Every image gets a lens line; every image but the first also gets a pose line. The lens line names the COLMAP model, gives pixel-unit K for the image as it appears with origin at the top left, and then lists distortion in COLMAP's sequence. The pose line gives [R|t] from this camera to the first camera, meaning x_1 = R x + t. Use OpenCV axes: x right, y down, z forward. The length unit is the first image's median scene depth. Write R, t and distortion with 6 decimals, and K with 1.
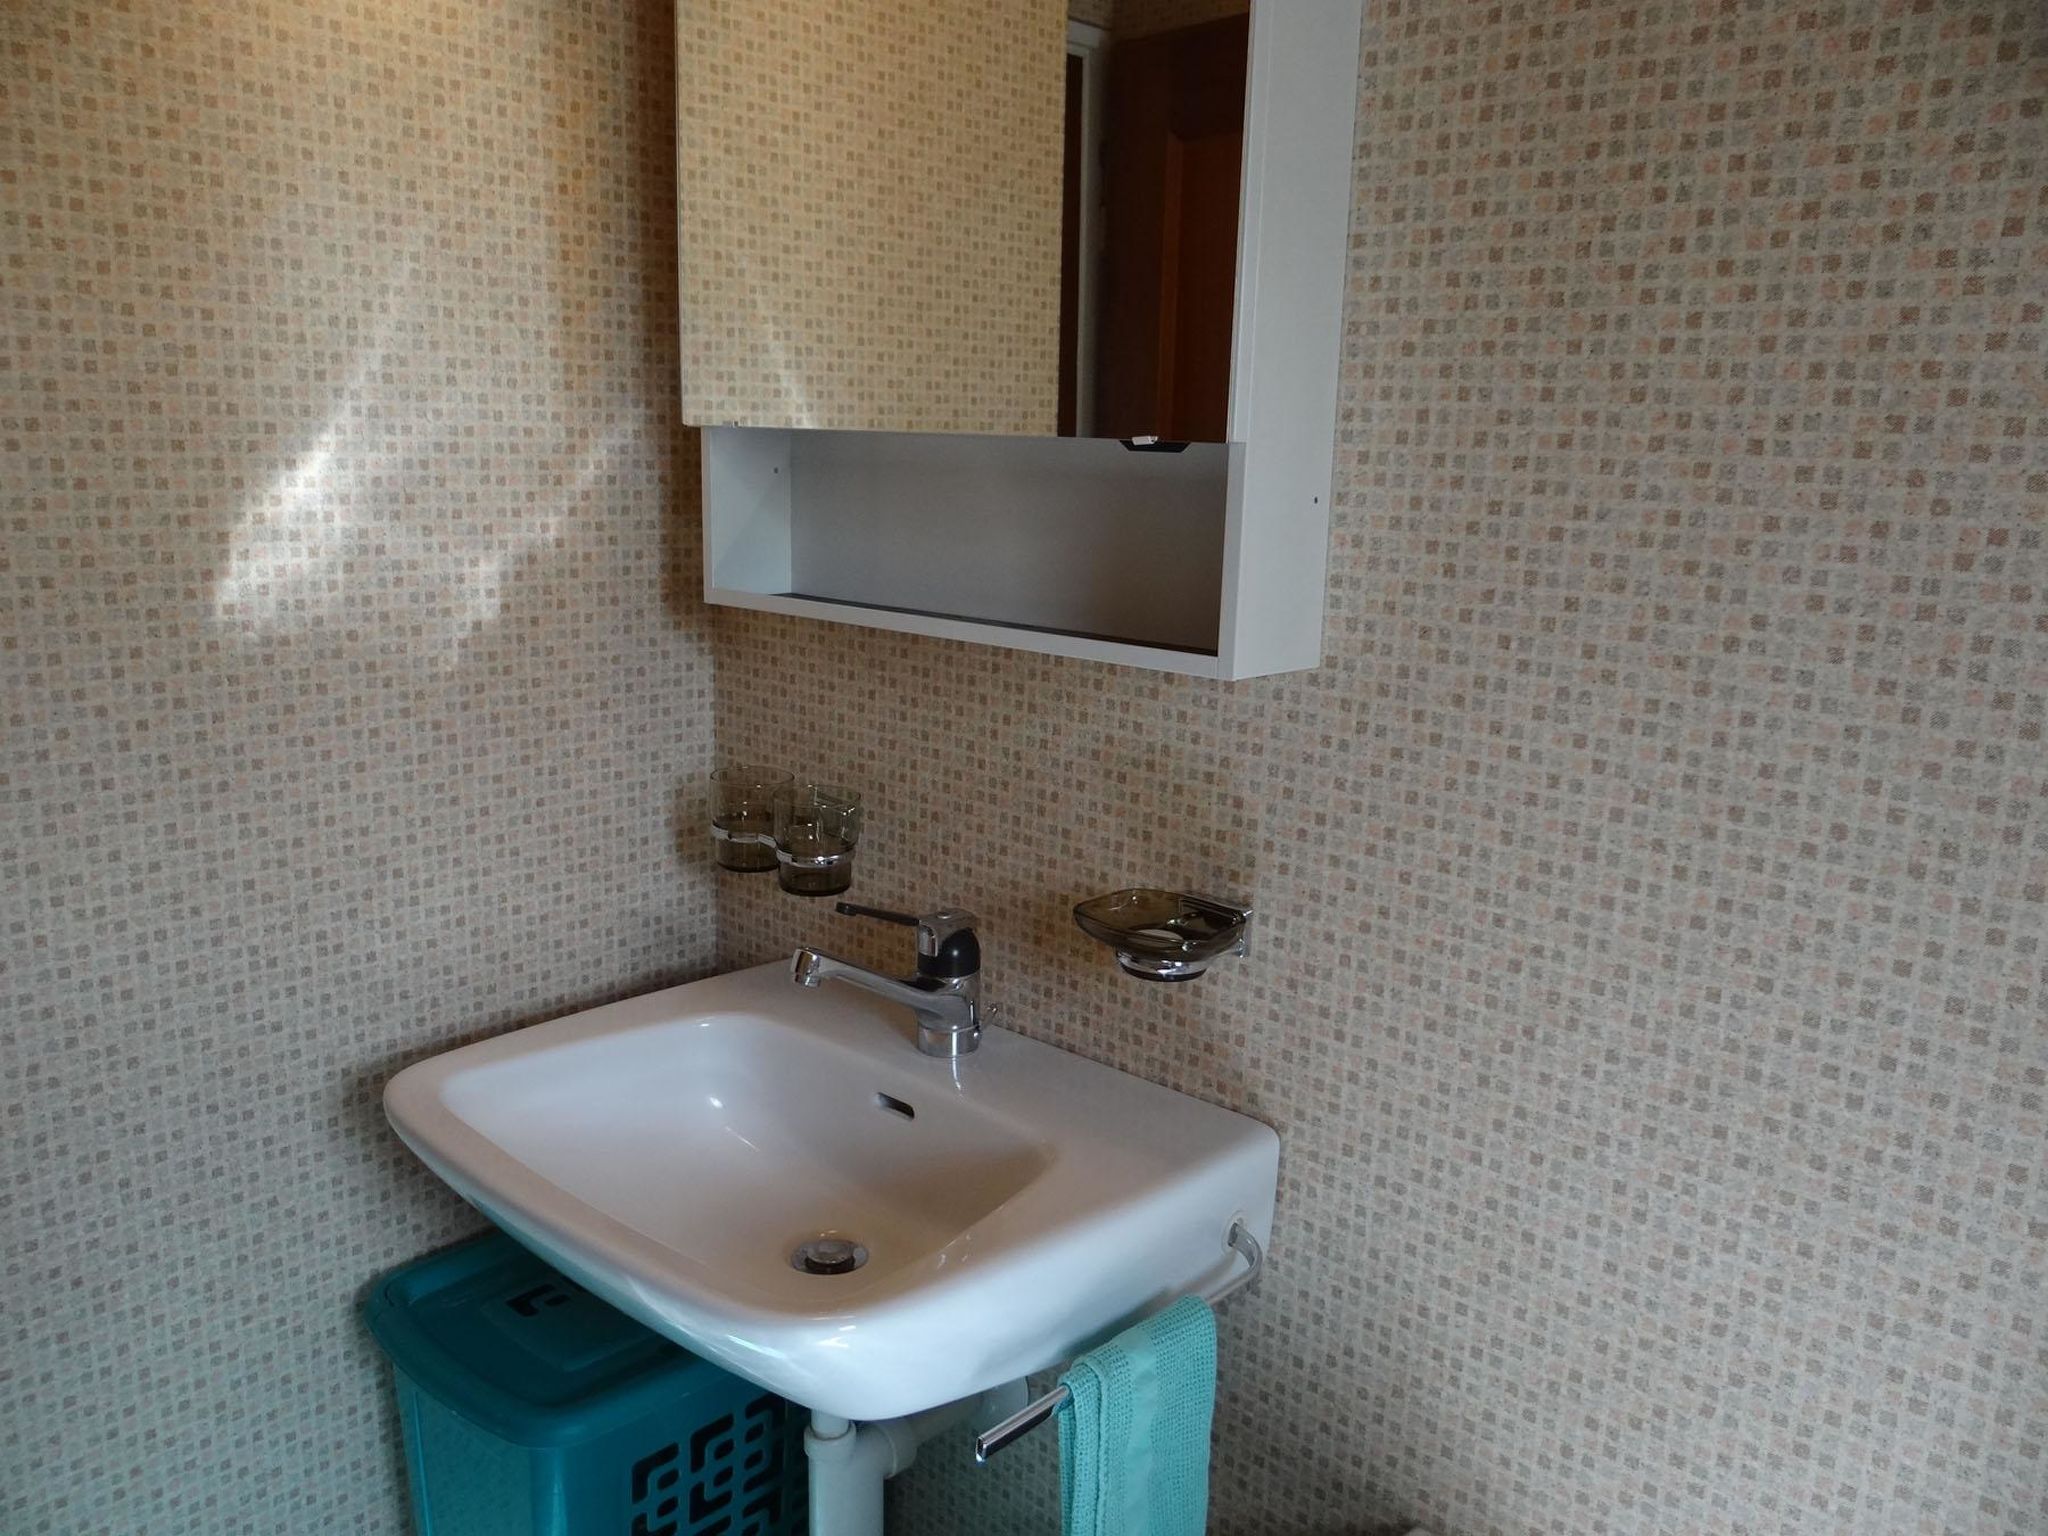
lens RADIAL K [[1620.9, 0, 1023.2], [0, 1620.9, 770.5], [0, 0, 1]] dist [0.001147, -0.005749]
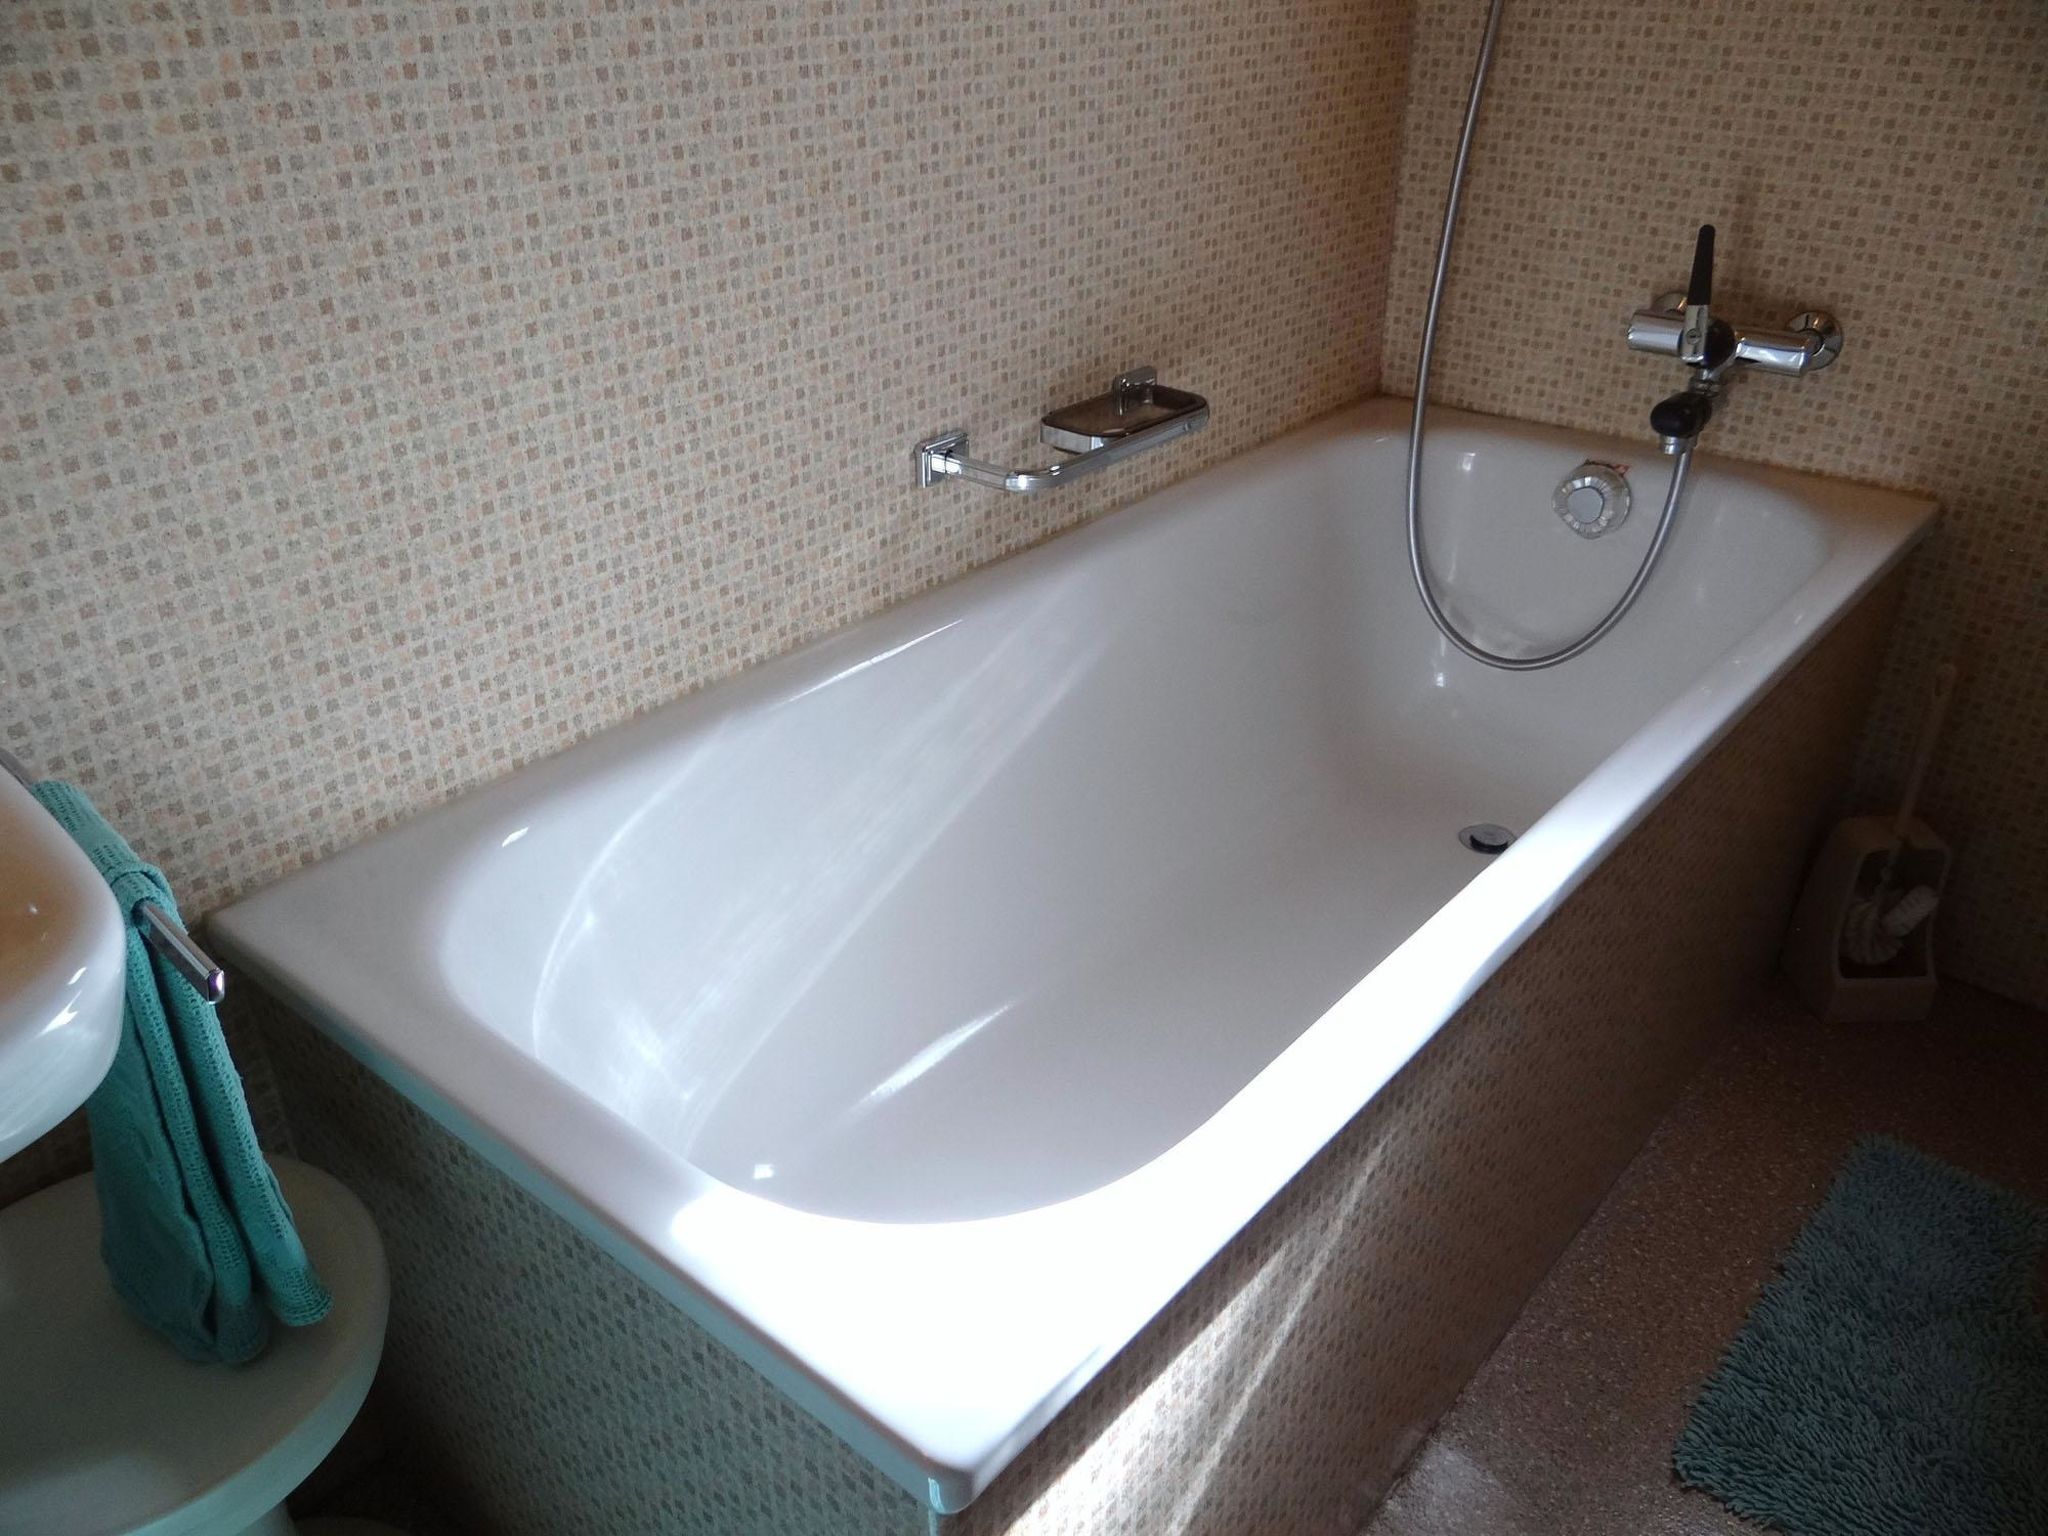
lens RADIAL K [[1620.9, 0, 1024.2], [0, 1620.9, 767.3], [0, 0, 1]] dist [0.001147, -0.005749]
pose [[-0.045428, -0.509668, 0.859171, -0.597686], [0.221618, 0.833486, 0.506149, 0.046163], [-0.974075, 0.213402, 0.075088, 0.548815]]
